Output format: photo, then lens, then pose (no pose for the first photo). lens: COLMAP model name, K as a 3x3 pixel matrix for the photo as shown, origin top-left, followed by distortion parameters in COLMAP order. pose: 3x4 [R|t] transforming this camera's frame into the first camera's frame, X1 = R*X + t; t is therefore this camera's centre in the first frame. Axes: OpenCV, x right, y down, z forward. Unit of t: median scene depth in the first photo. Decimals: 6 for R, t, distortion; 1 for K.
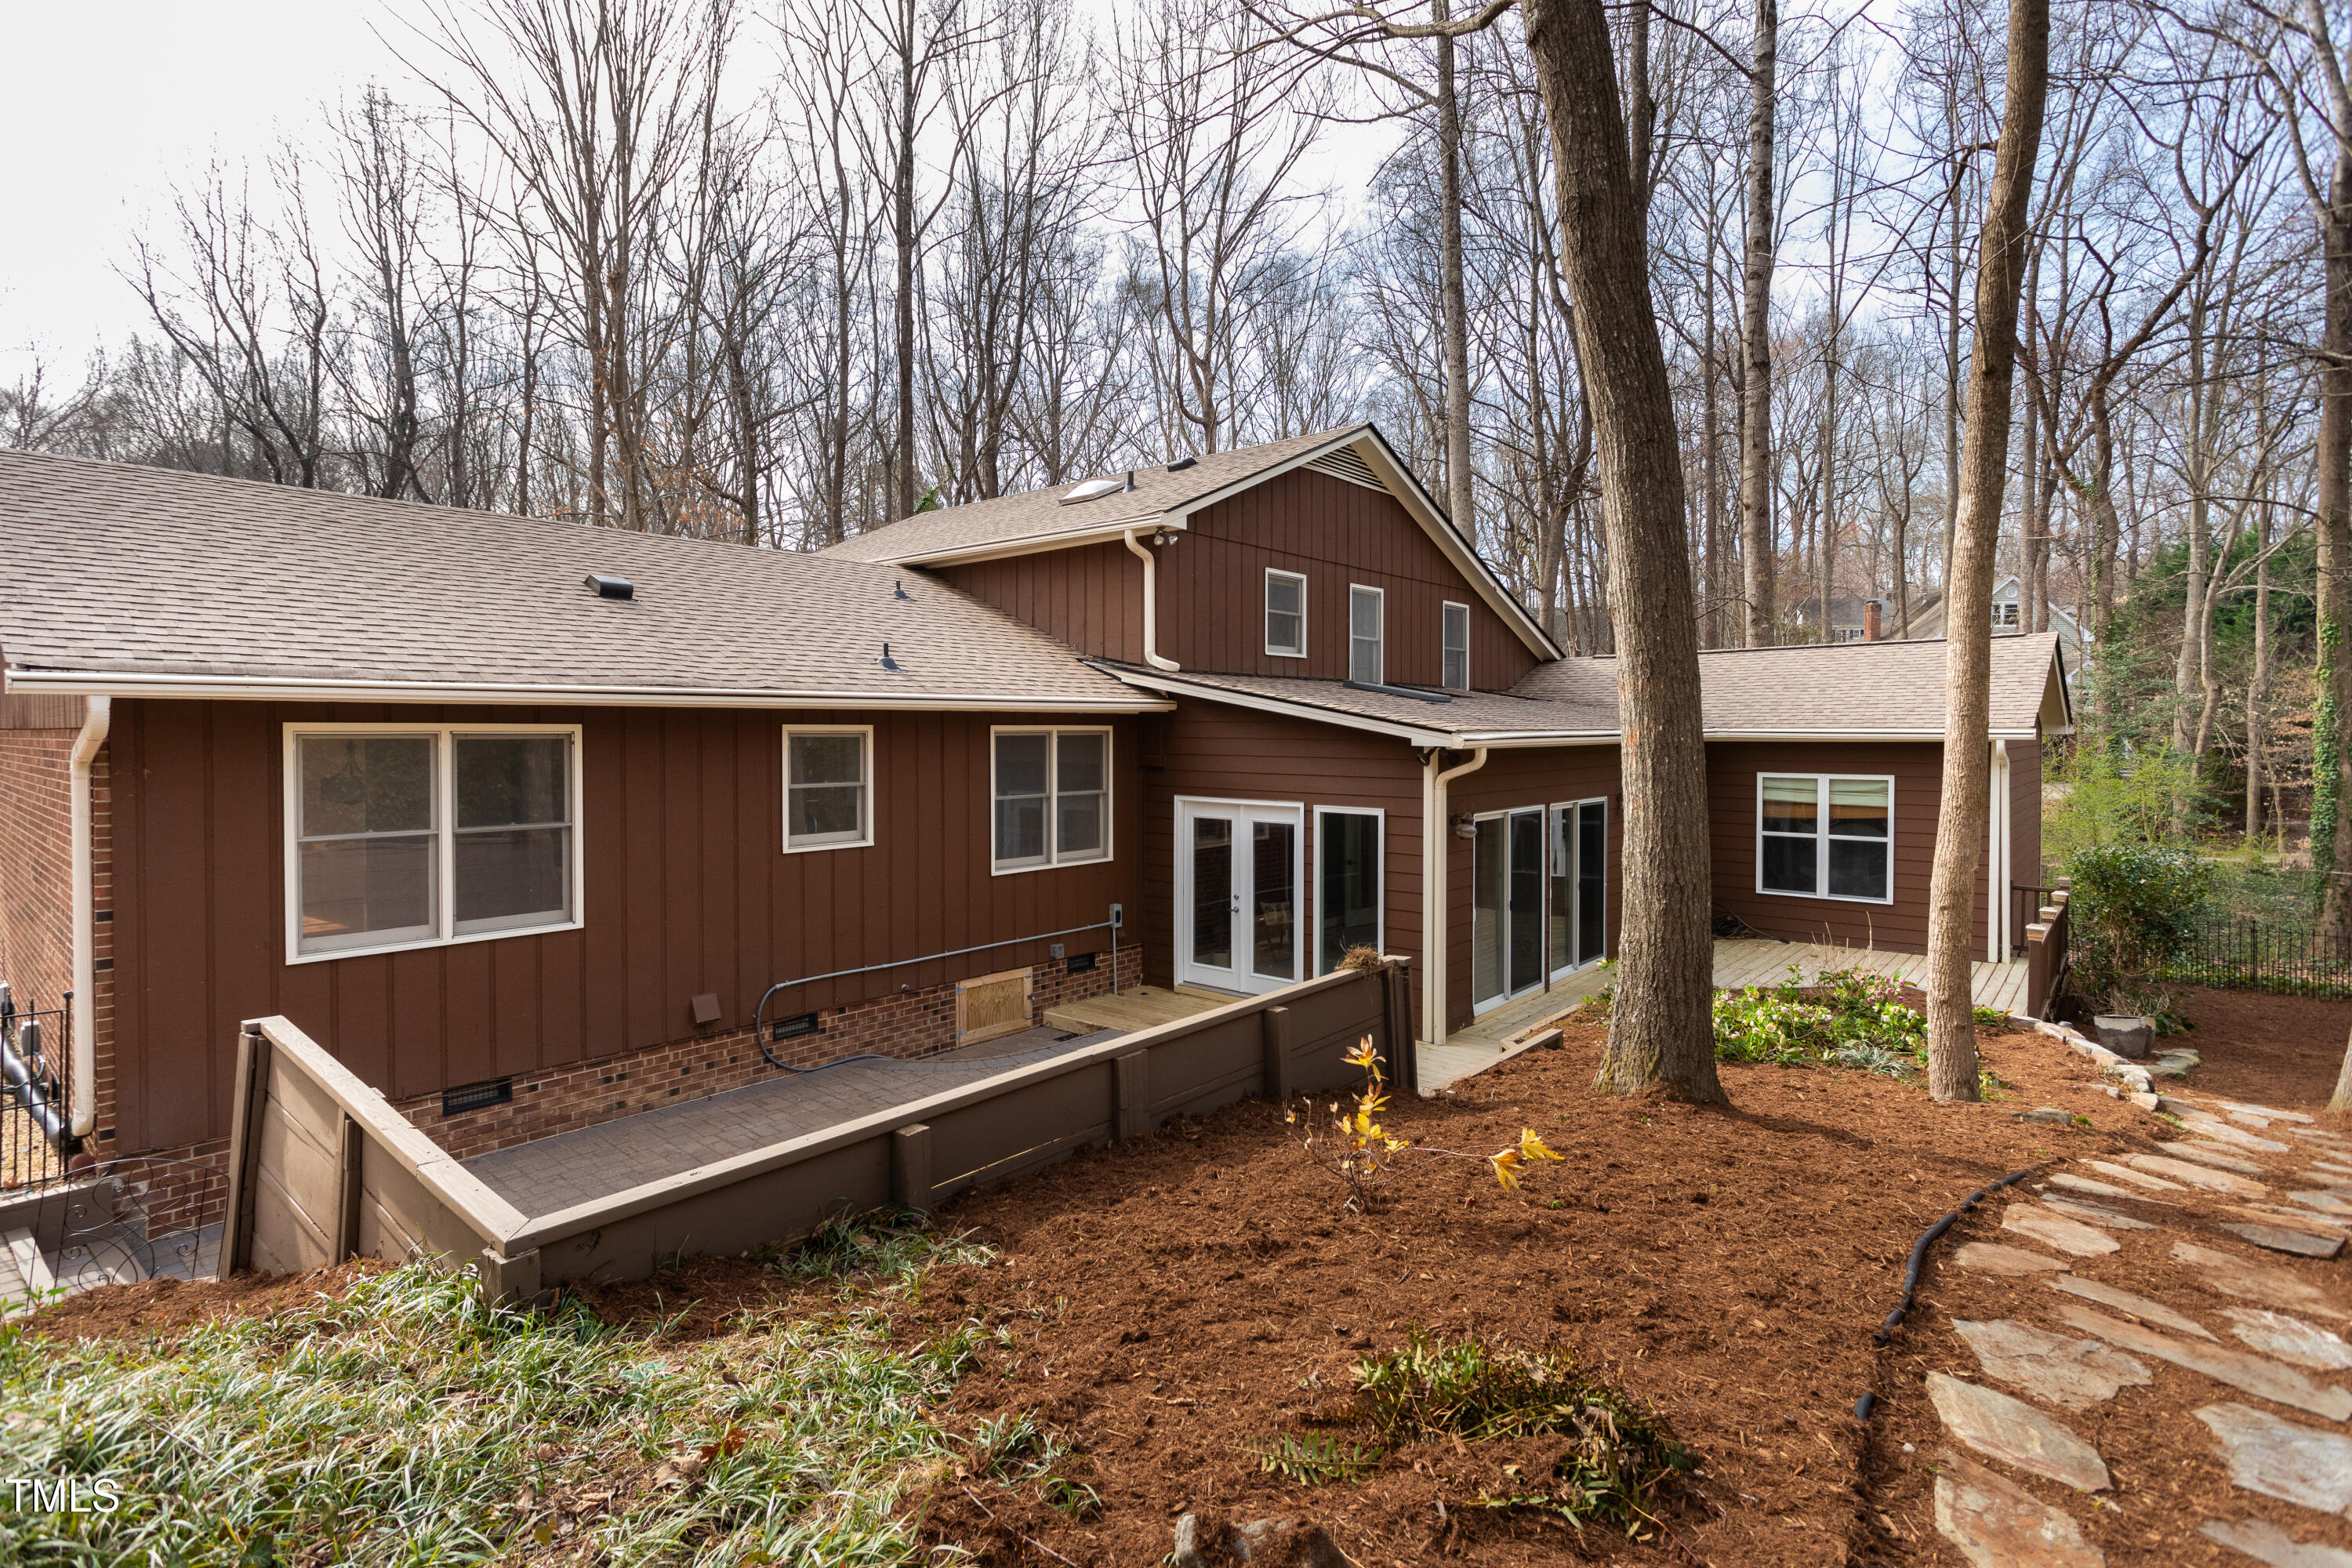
lens RADIAL K [[1149.1, 0, 1169.9], [0, 1149.1, 748.7], [0, 0, 1]] dist [-0.051931, 0.022437]
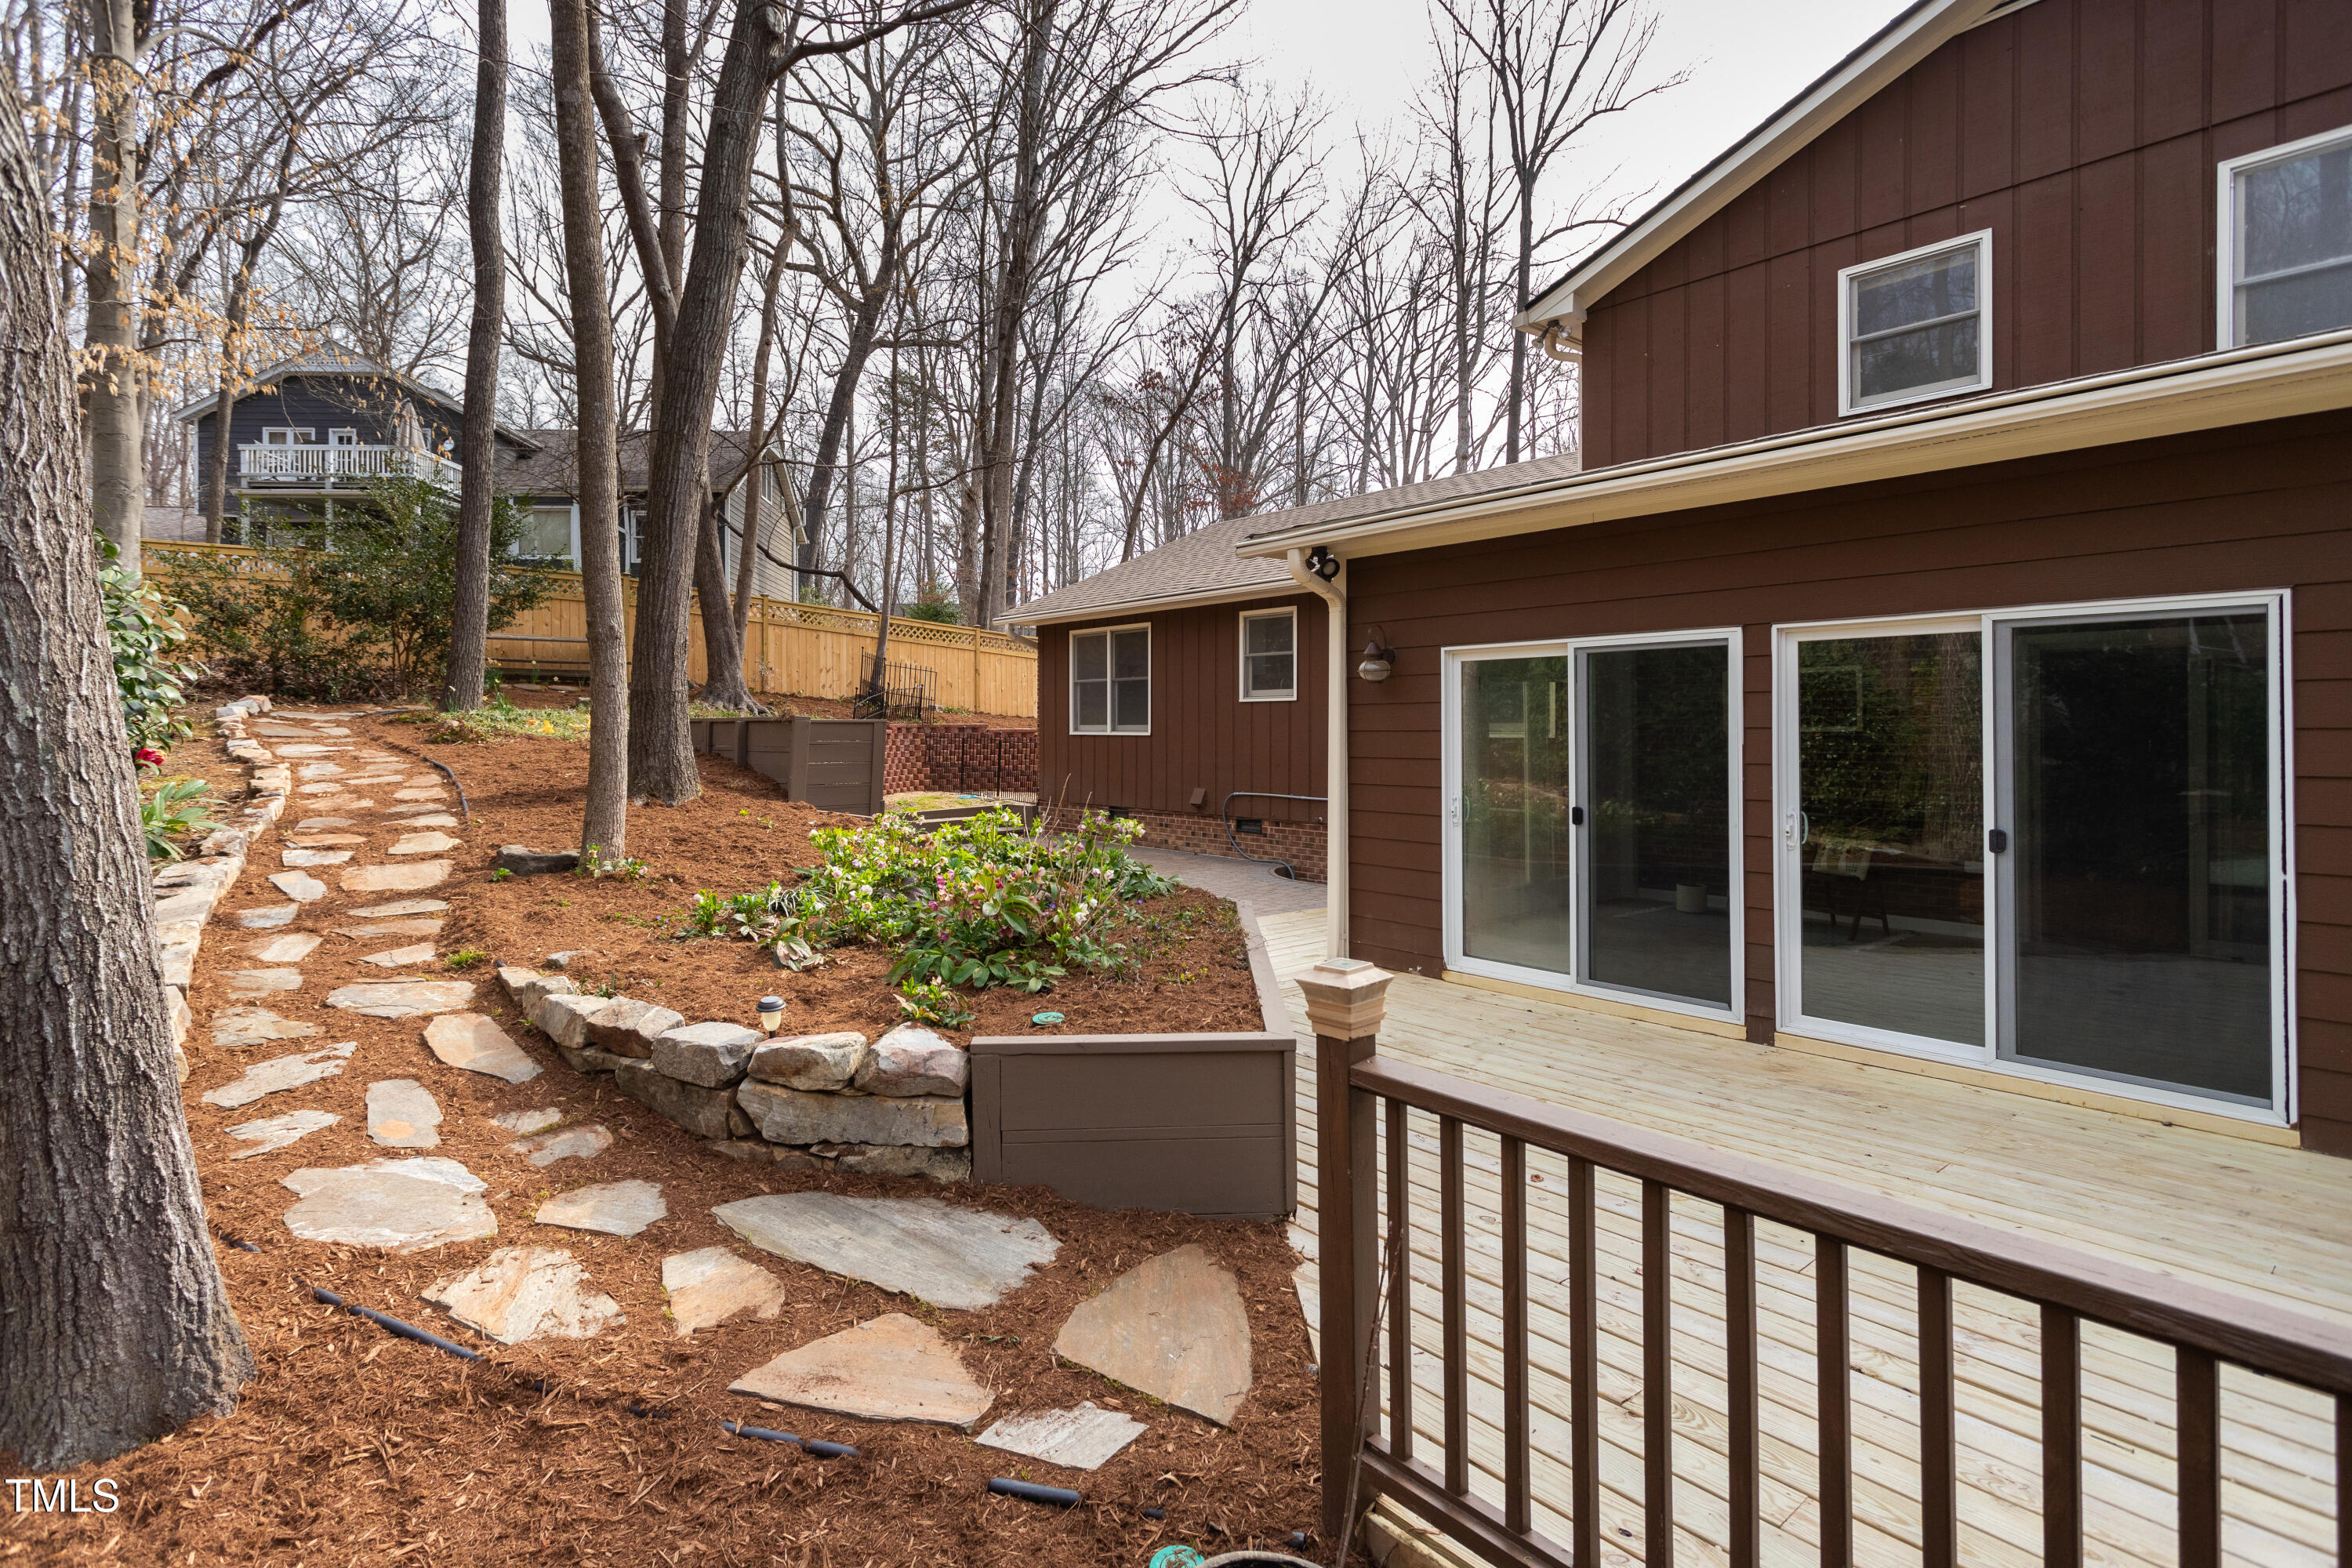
lens RADIAL K [[1157.8, 0, 1177.3], [0, 1157.8, 721.8], [0, 0, 1]] dist [0.000263, 0.012234]
pose [[-0.161266, -0.002338, -0.986908, 1.107522], [-0.010170, 0.999948, -0.000707, 0.118932], [0.986859, 0.009923, -0.161281, 1.157531]]
